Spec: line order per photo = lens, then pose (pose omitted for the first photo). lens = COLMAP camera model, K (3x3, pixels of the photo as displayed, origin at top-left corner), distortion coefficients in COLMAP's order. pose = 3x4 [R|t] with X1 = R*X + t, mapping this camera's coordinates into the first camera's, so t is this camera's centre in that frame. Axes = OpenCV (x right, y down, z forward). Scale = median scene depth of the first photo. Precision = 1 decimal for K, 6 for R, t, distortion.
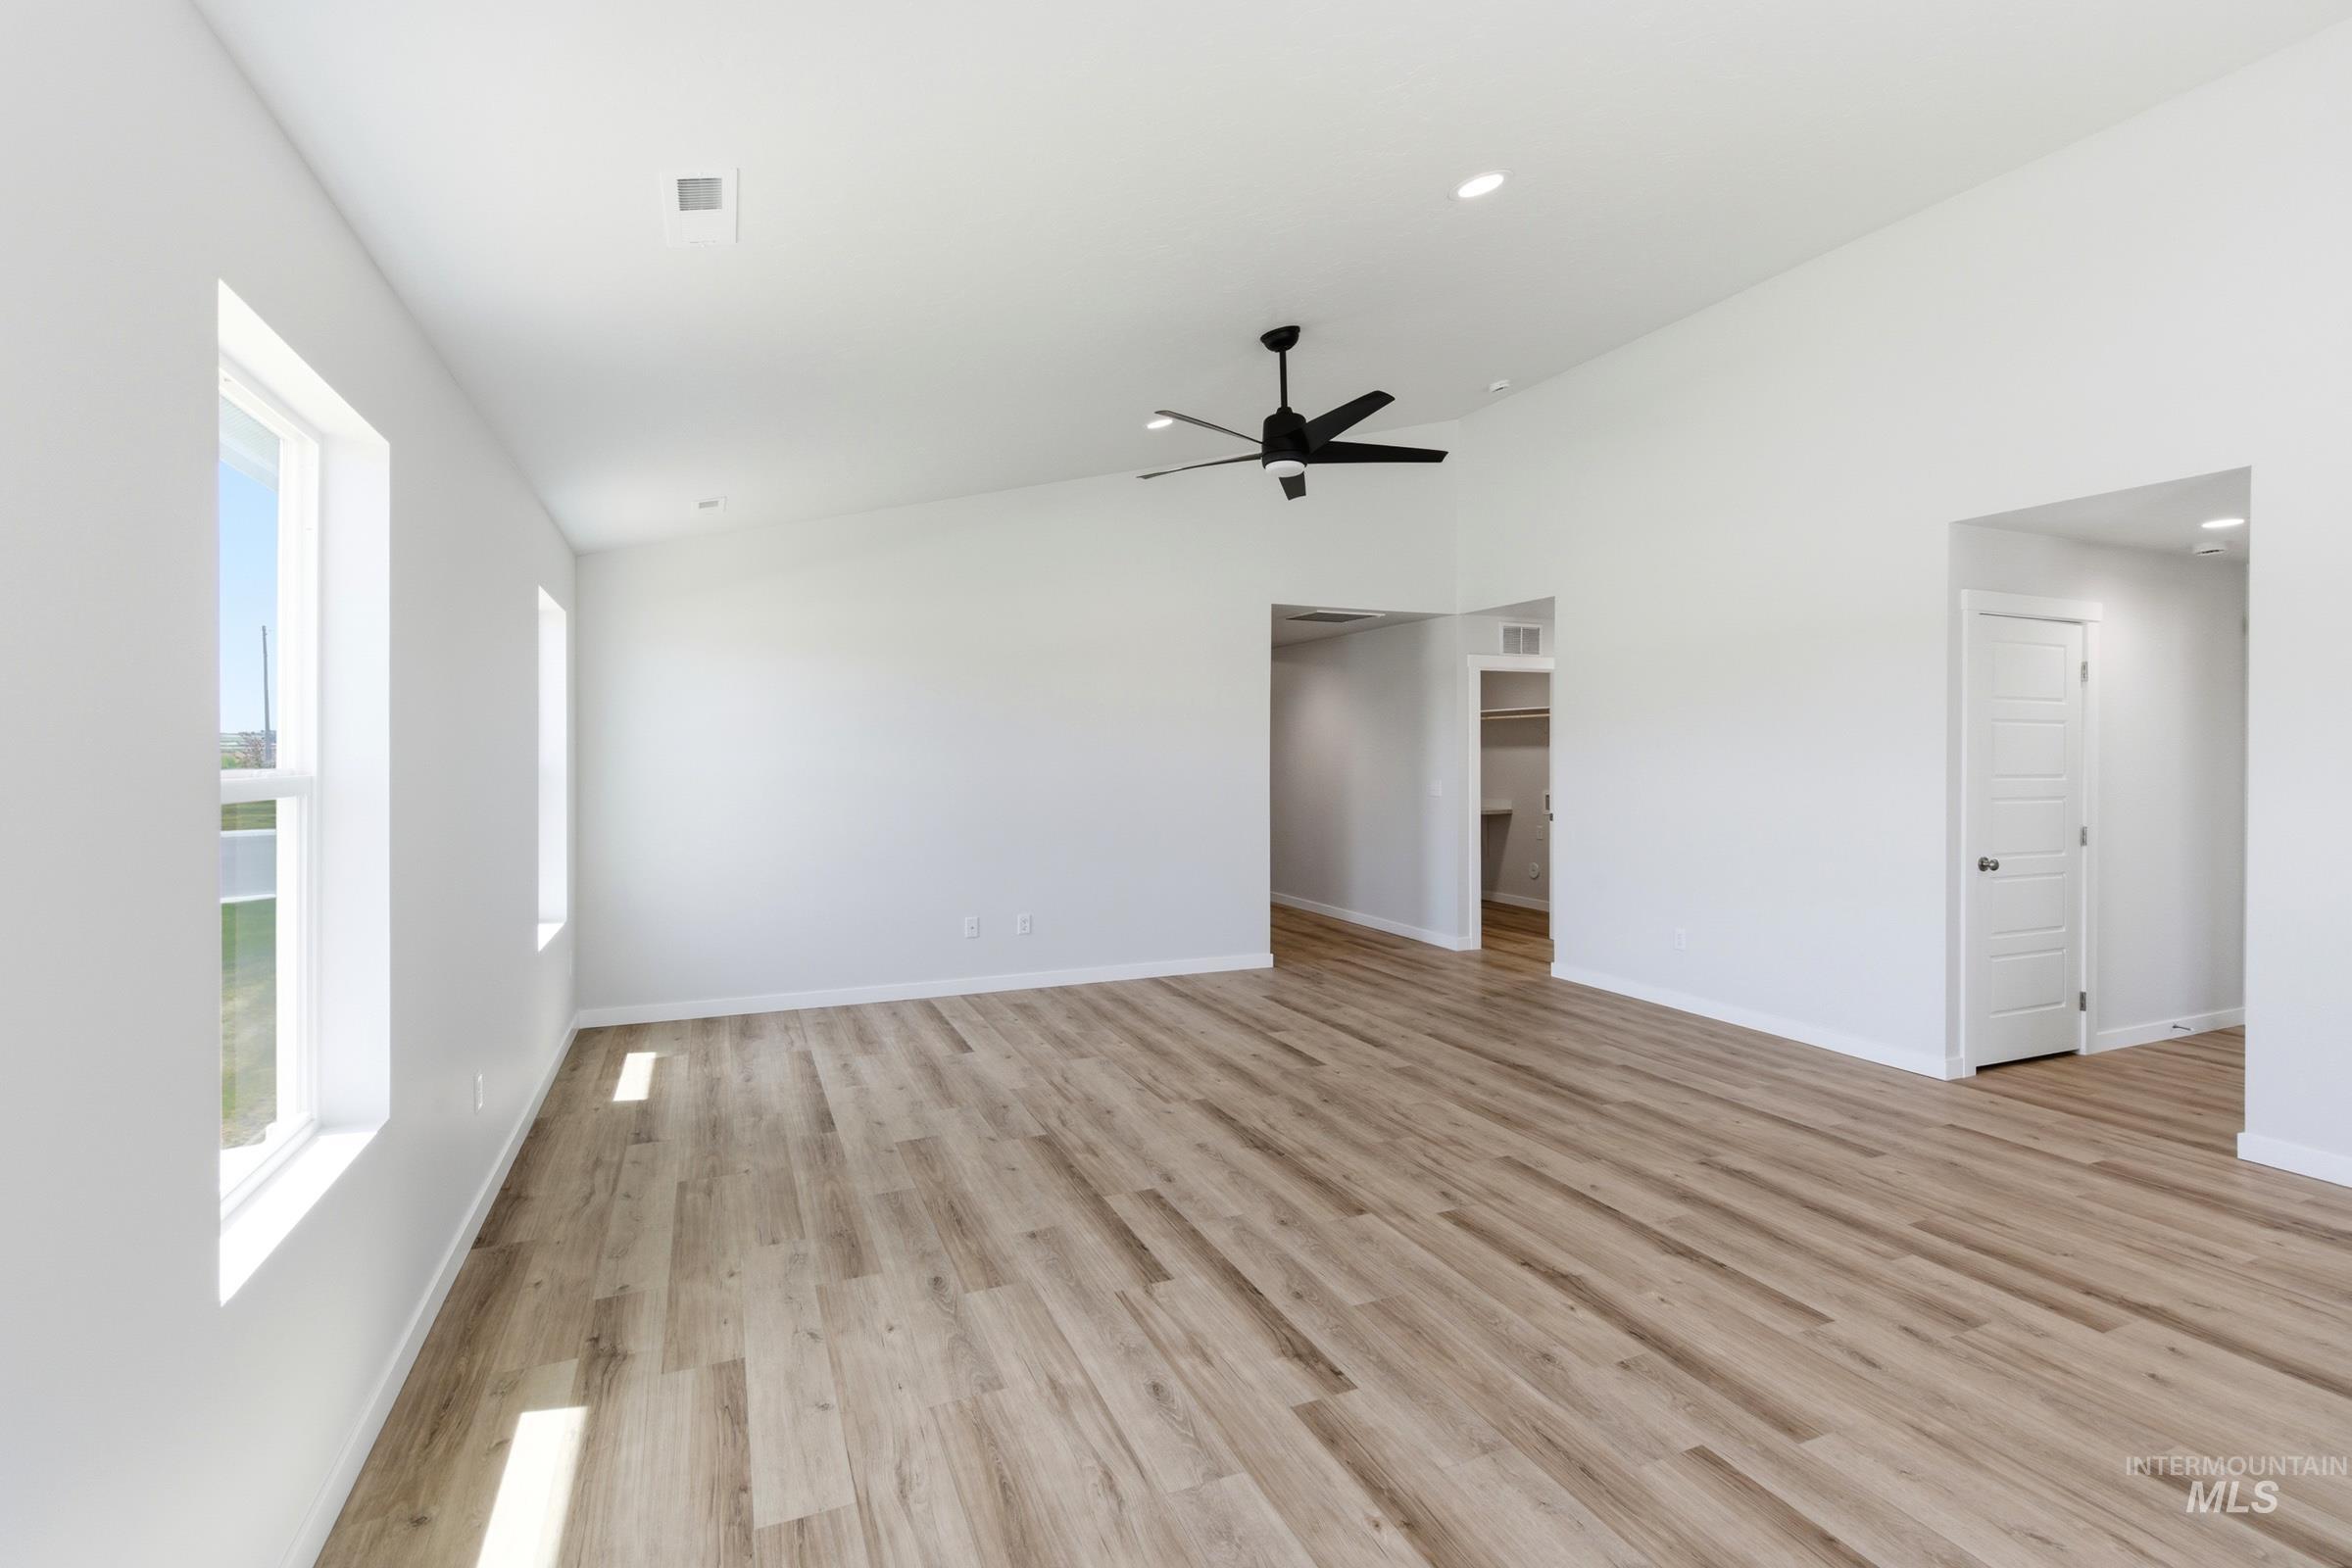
lens RADIAL K [[1081.8, 0, 1185.5], [0, 1081.8, 756.6], [0, 0, 1]] dist [0.003344, 0.000546]
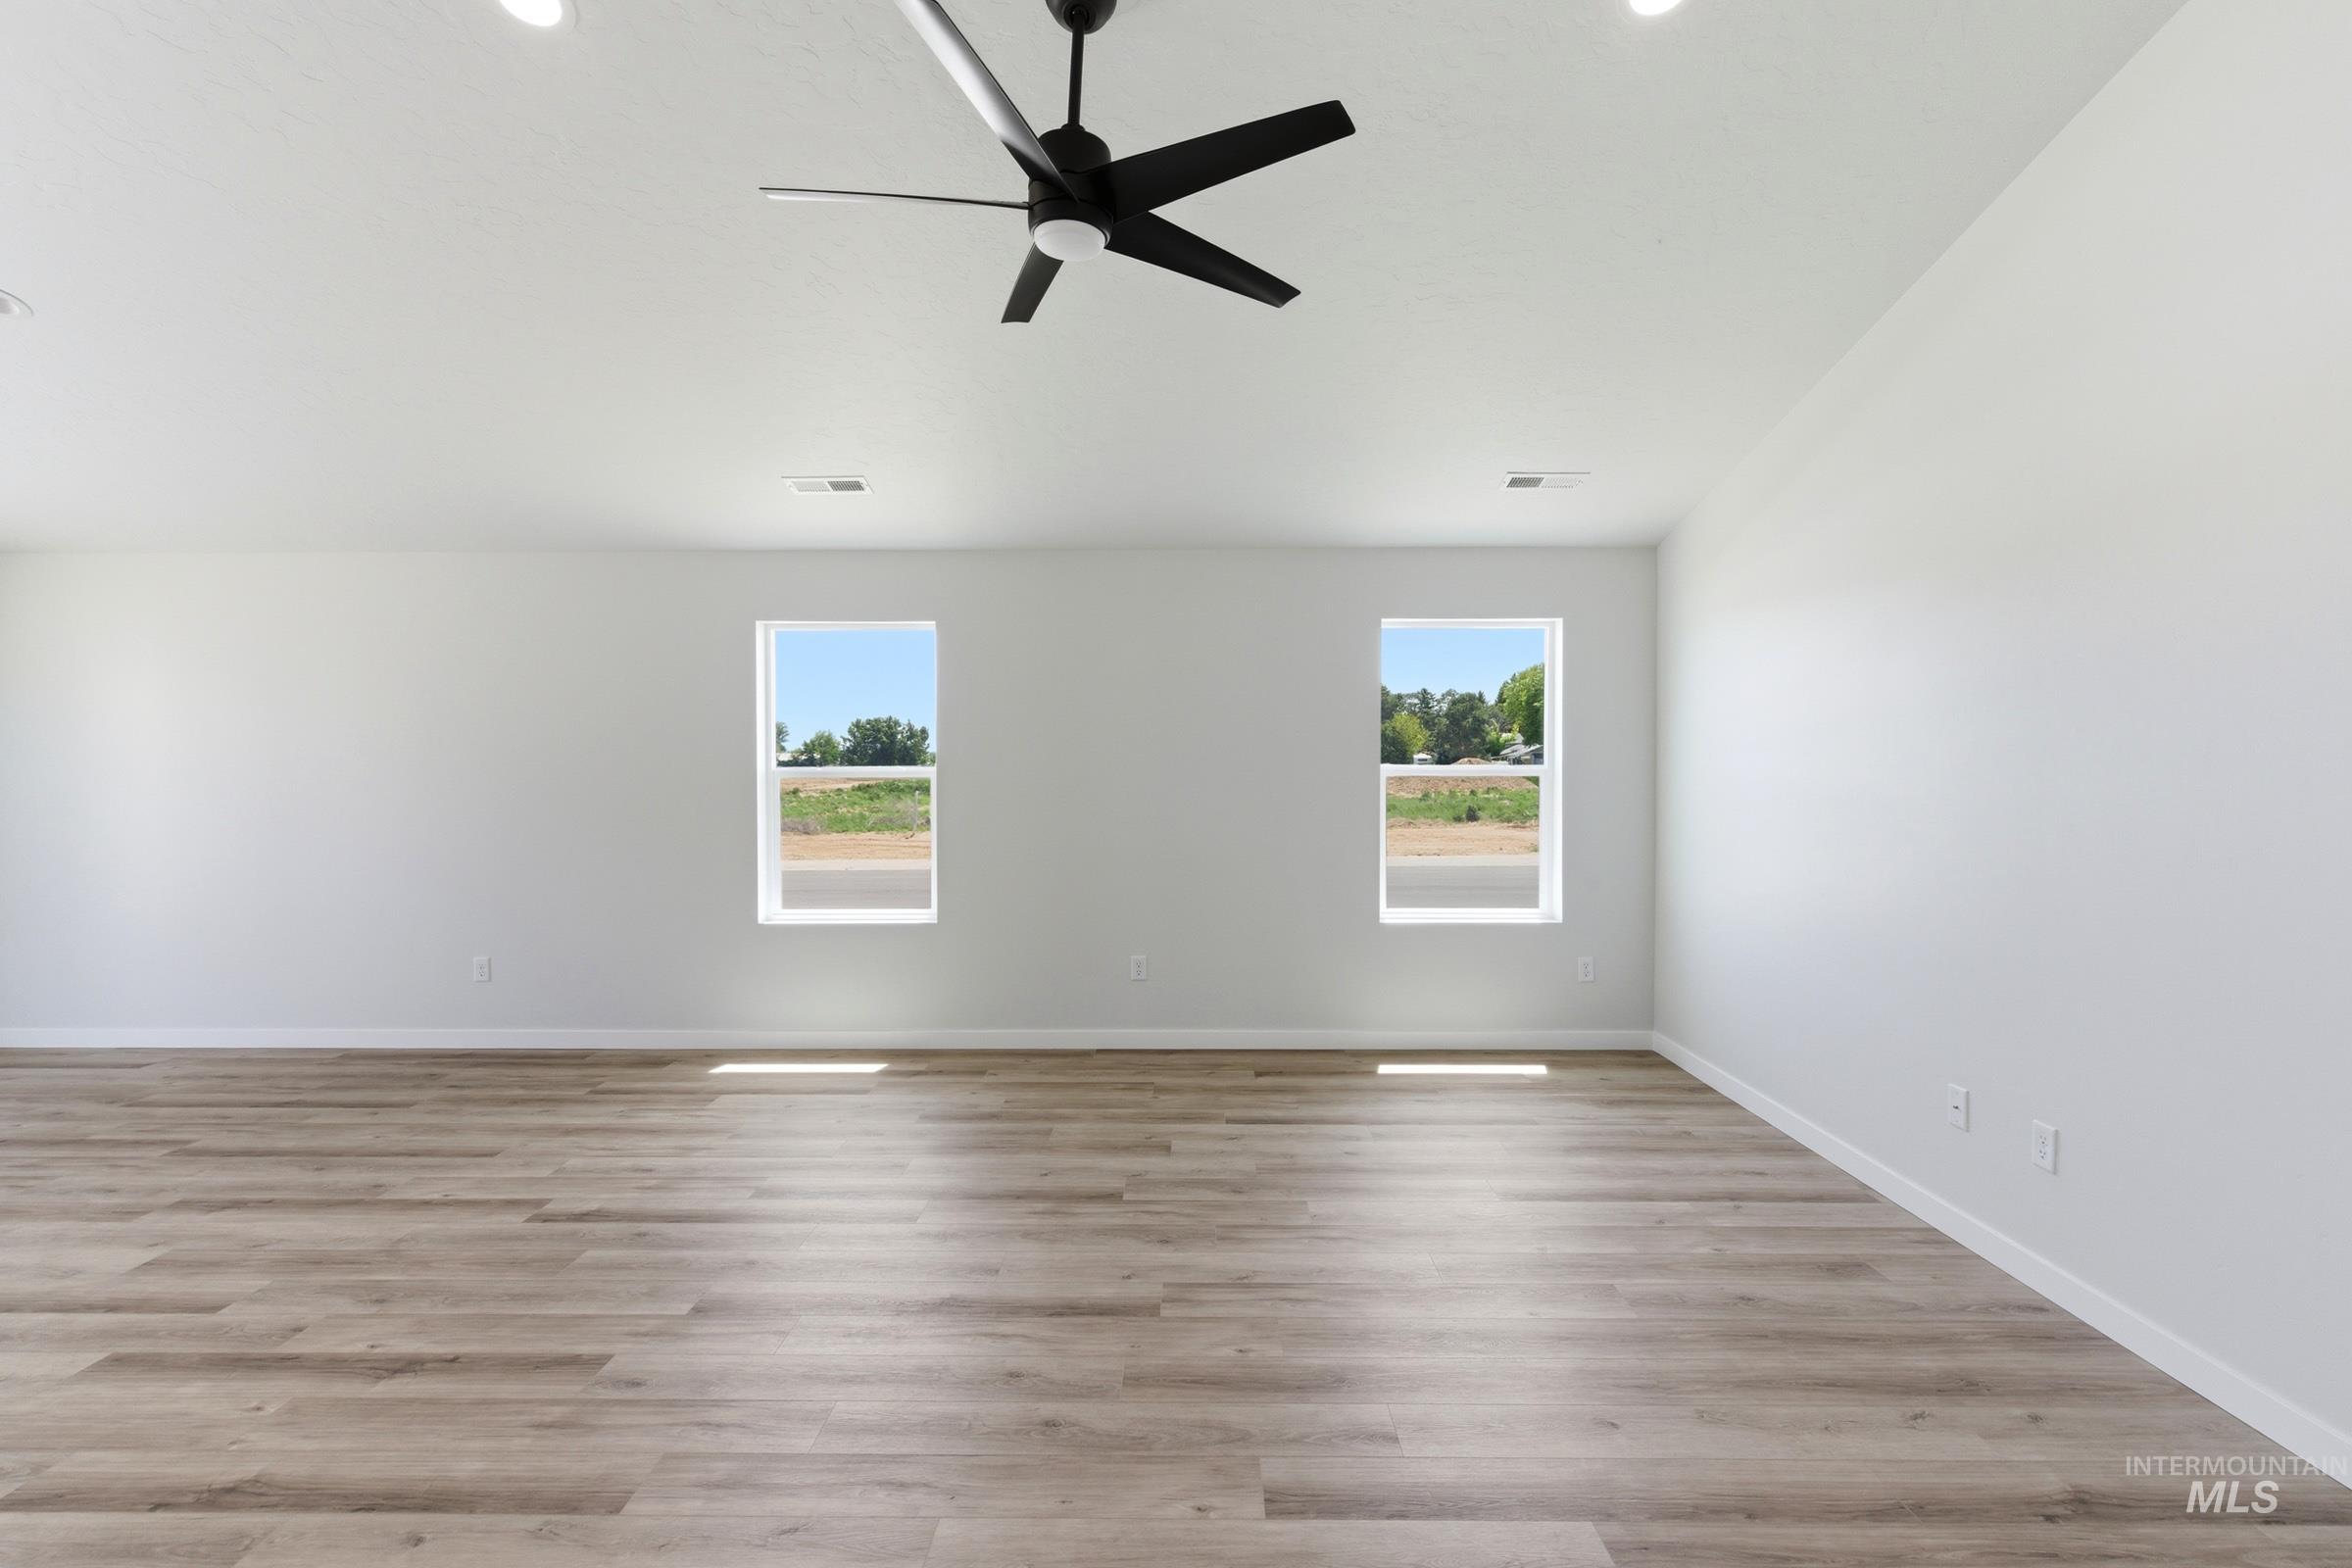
lens RADIAL K [[1044.3, 0, 1186.8], [0, 1044.3, 781.6], [0, 0, 1]] dist [0.002821, 0.000750]
pose [[-0.402740, 0.020746, -0.915079, 0.837555], [0.003049, 0.999768, 0.021324, -0.009465], [0.915309, 0.005798, -0.402710, 1.878814]]
